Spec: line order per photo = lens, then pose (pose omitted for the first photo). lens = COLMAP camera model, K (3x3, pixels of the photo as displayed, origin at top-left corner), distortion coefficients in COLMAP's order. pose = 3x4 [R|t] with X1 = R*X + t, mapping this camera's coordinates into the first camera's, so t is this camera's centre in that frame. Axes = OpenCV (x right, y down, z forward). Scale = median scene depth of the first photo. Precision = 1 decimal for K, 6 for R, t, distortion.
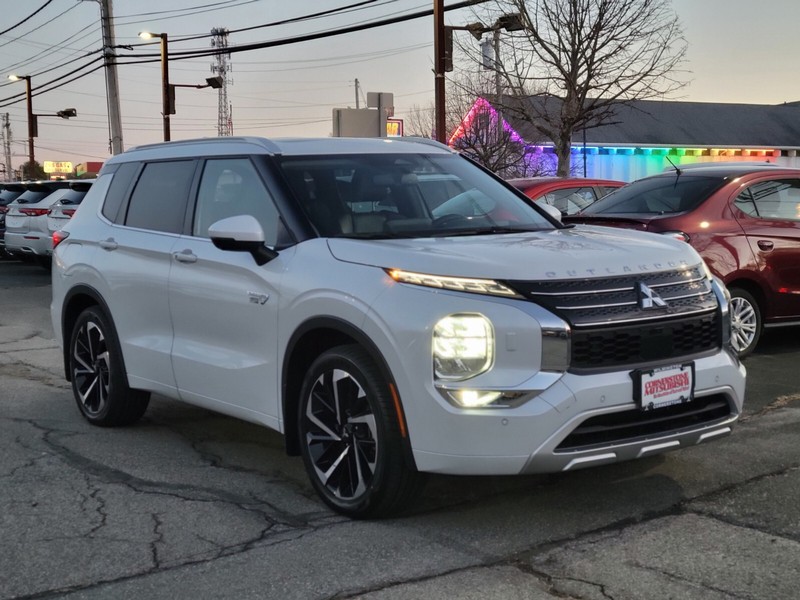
lens RADIAL K [[1208.5, 0, 407.1], [0, 1208.5, 299.2], [0, 0, 1]] dist [0.090804, 0.000000]
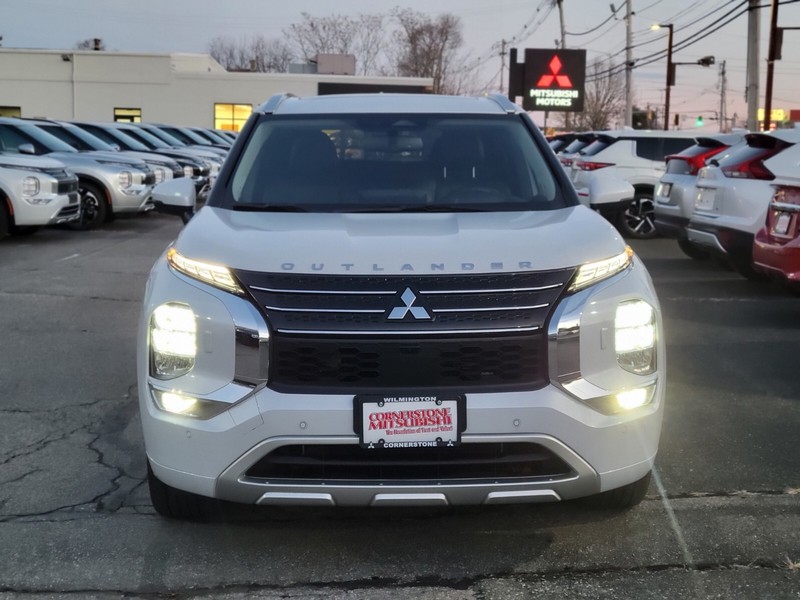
lens RADIAL K [[1208.5, 0, 399.9], [0, 1208.5, 306.4], [0, 0, 1]] dist [0.090804, 0.000000]
pose [[0.830099, 0.099516, -0.548664, 0.099044], [-0.072962, 0.994871, 0.070062, -0.008867], [0.552822, -0.018127, 0.833102, 0.055306]]
